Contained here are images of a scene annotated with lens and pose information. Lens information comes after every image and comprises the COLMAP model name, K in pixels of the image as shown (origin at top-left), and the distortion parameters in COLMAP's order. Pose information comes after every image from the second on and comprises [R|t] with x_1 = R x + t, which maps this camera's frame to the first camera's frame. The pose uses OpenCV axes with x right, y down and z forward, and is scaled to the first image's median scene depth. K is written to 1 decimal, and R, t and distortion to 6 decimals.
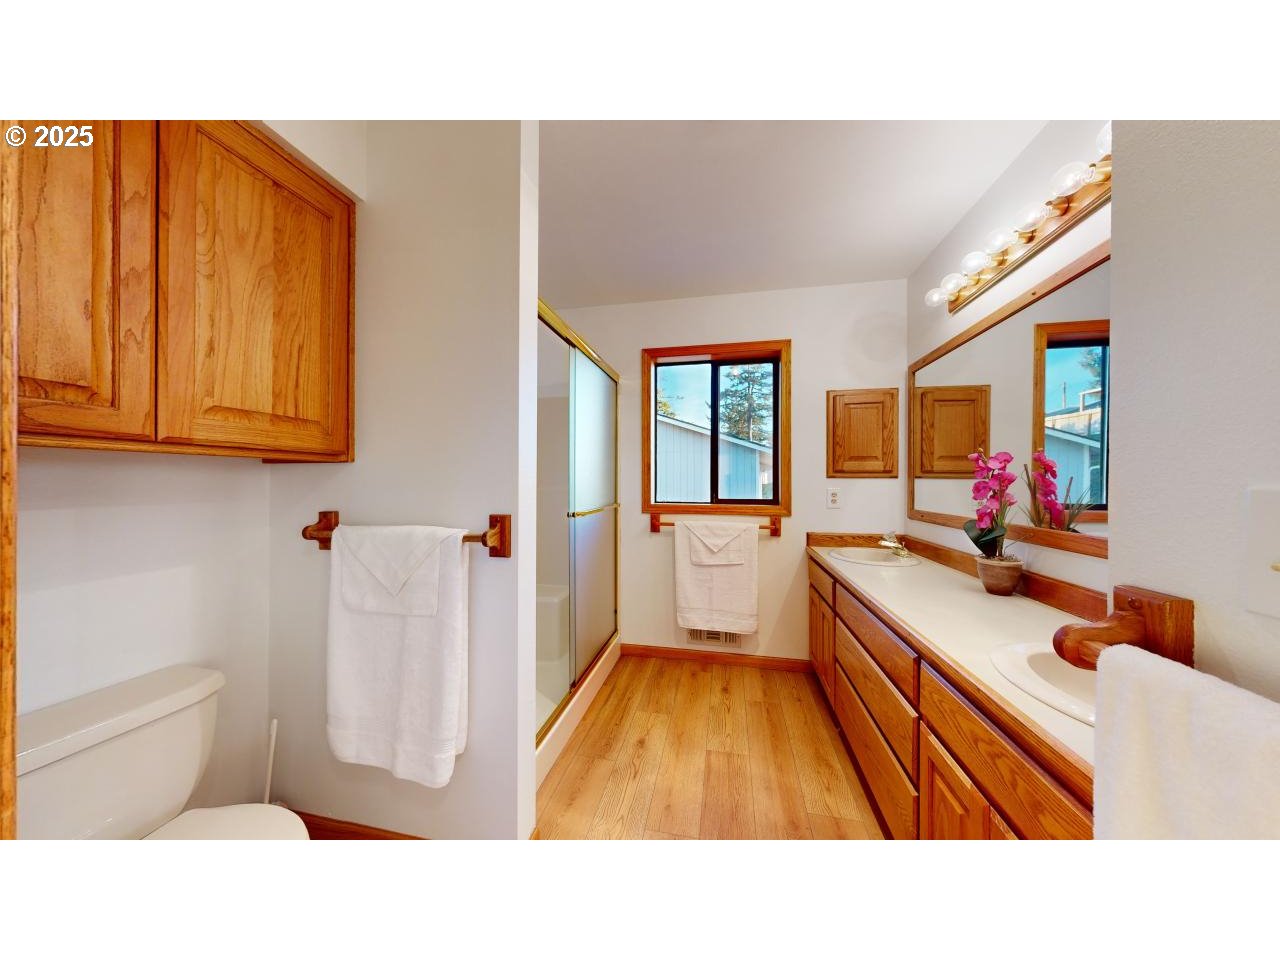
lens RADIAL K [[416.1, 0, 639.9], [0, 416.1, 482.5], [0, 0, 1]] dist [-0.000011, -0.000002]
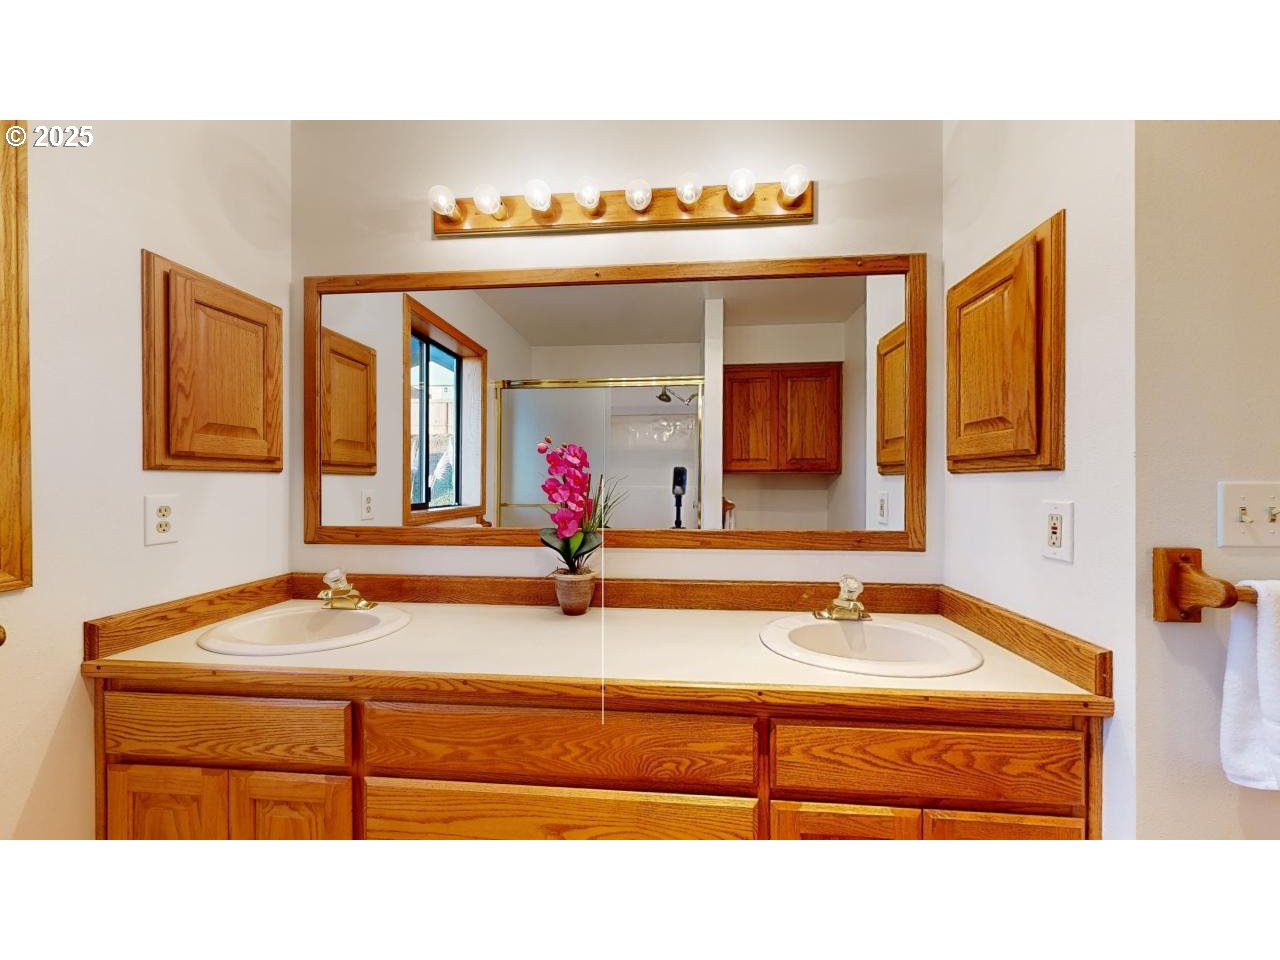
lens RADIAL K [[477.6, 0, 640.9], [0, 477.6, 479.5], [0, 0, 1]] dist [-0.009785, 0.000019]
pose [[-0.130721, -0.000674, 0.991419, -0.062277], [-0.000809, 1.000000, 0.000573, -0.002424], [-0.991419, -0.000727, -0.130722, 0.612126]]
